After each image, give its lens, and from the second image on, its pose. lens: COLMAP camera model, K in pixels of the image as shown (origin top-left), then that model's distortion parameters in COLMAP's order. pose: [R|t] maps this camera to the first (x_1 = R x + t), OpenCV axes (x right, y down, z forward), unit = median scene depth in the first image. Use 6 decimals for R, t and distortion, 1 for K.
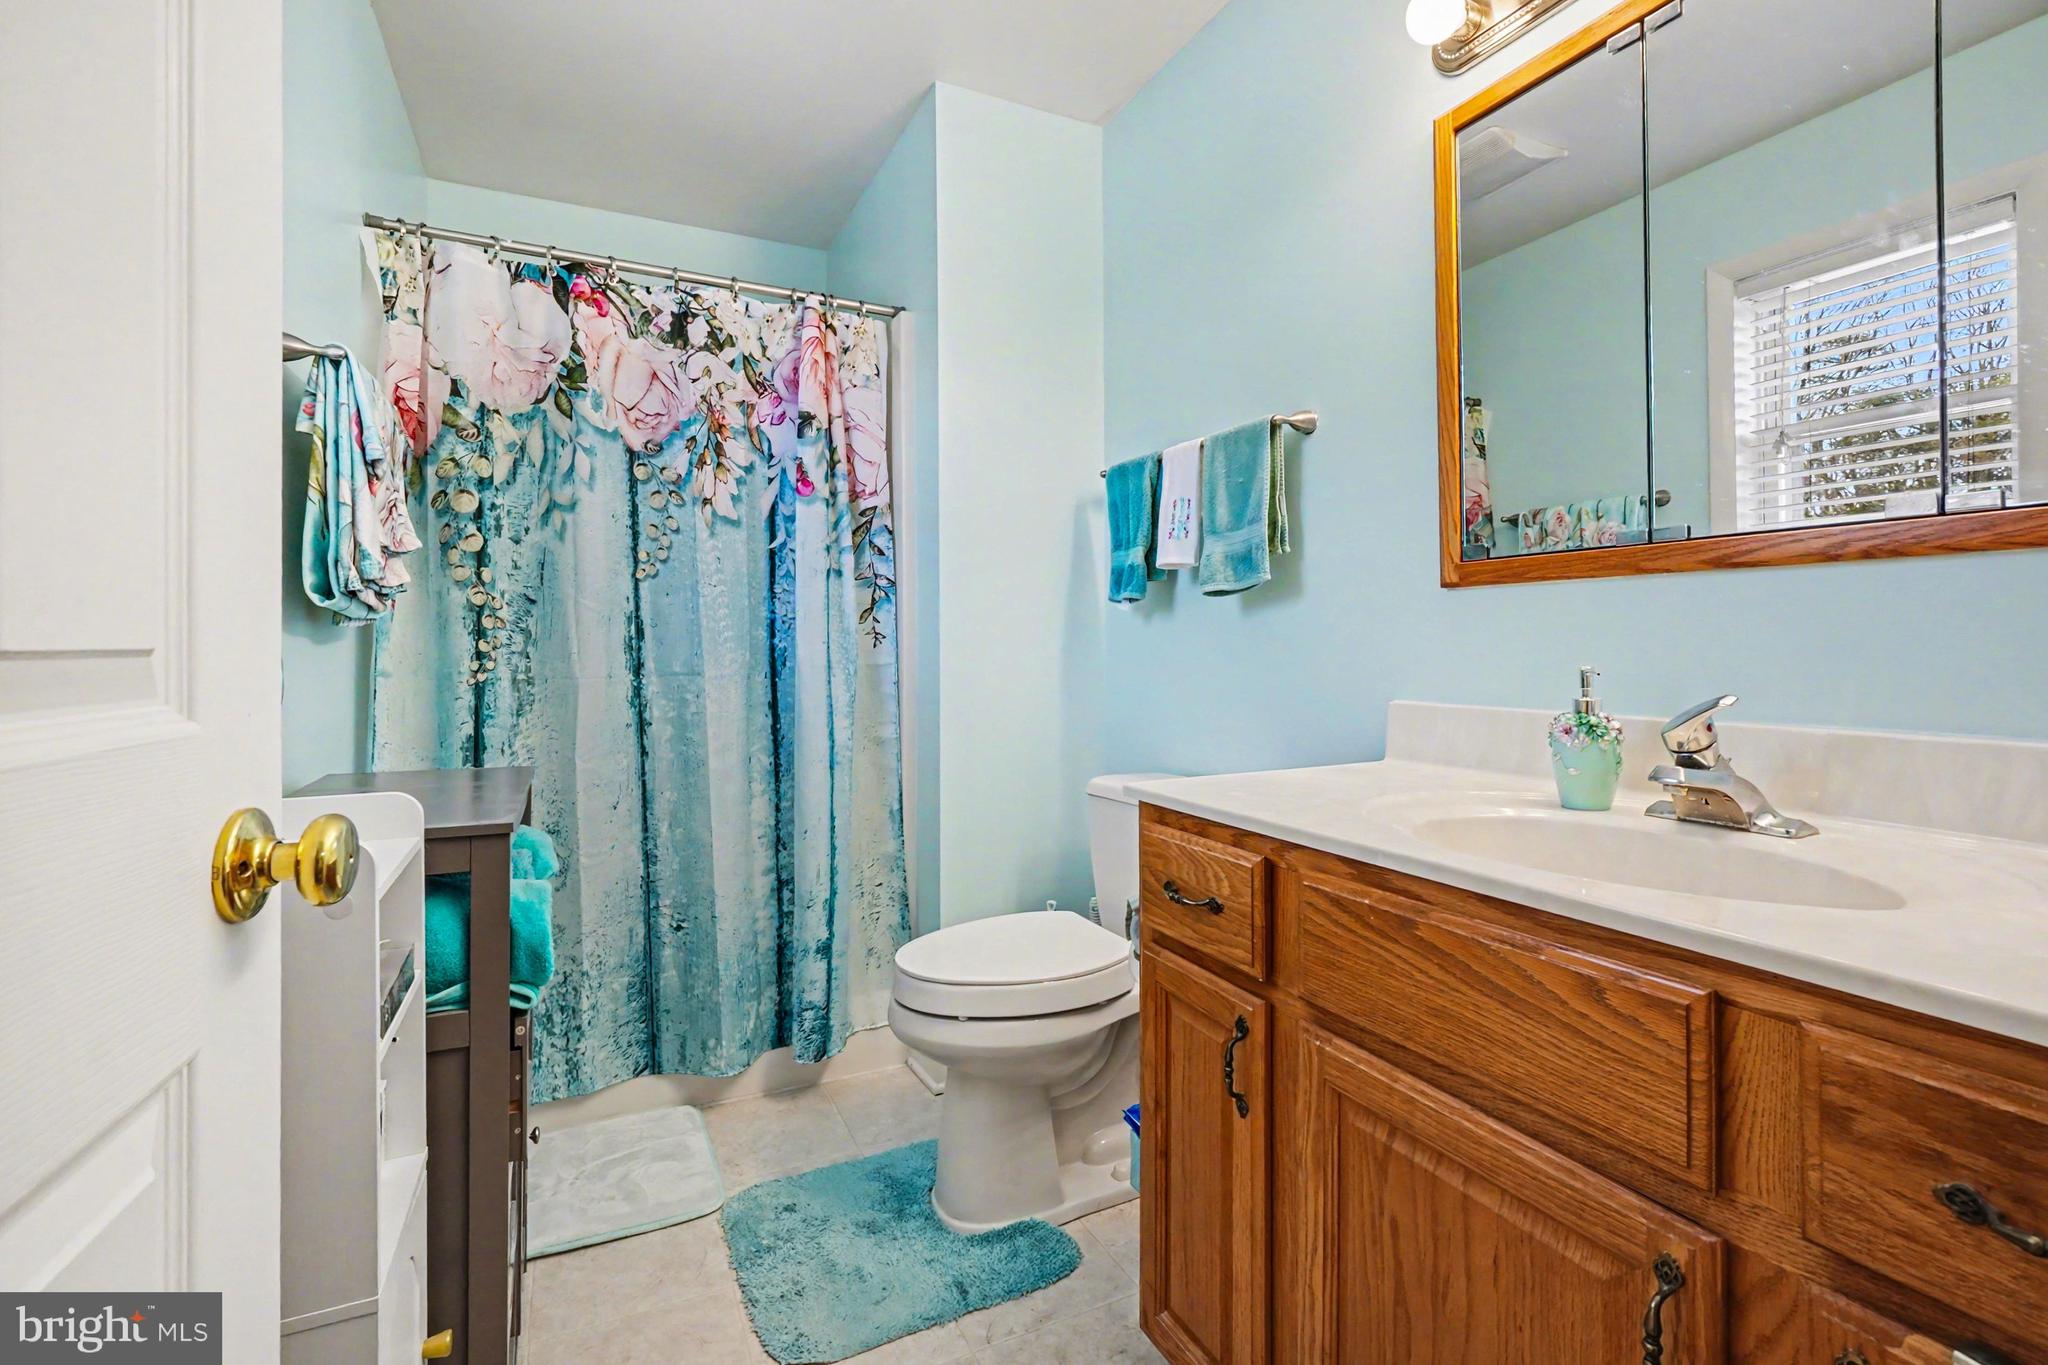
lens RADIAL K [[895.7, 0, 1006.2], [0, 895.7, 647.6], [0, 0, 1]] dist [-0.009636, 0.002325]
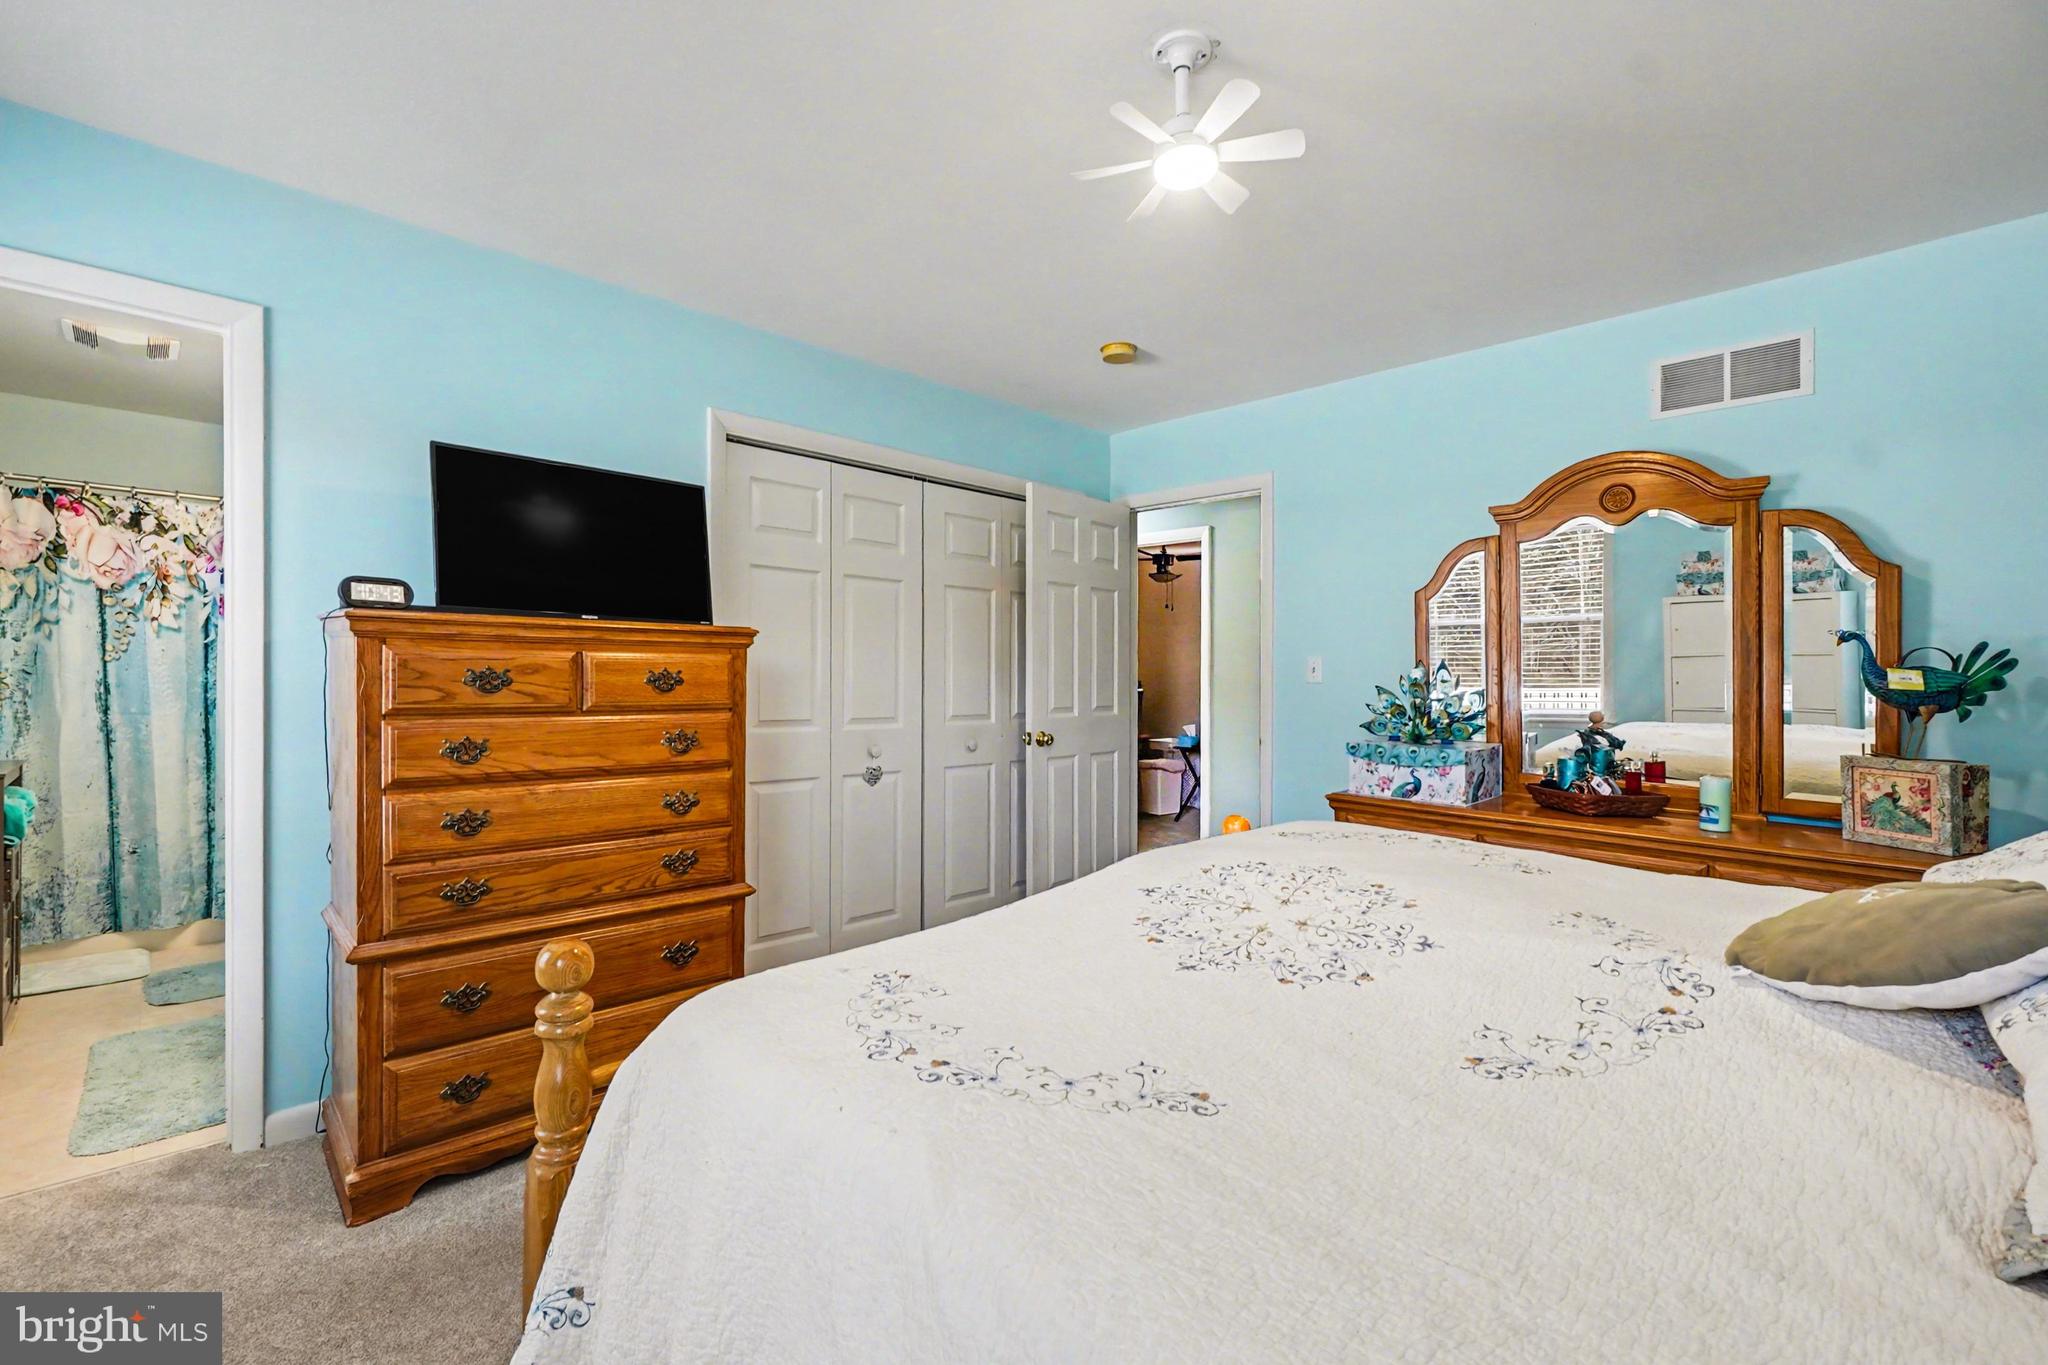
lens RADIAL K [[895.7, 0, 1026.4], [0, 895.7, 693.1], [0, 0, 1]] dist [-0.009636, 0.002325]
pose [[0.947708, 0.006022, 0.319081, 0.775053], [-0.010373, 0.999875, 0.011937, -0.052248], [-0.318969, -0.014622, 0.947652, -1.289999]]
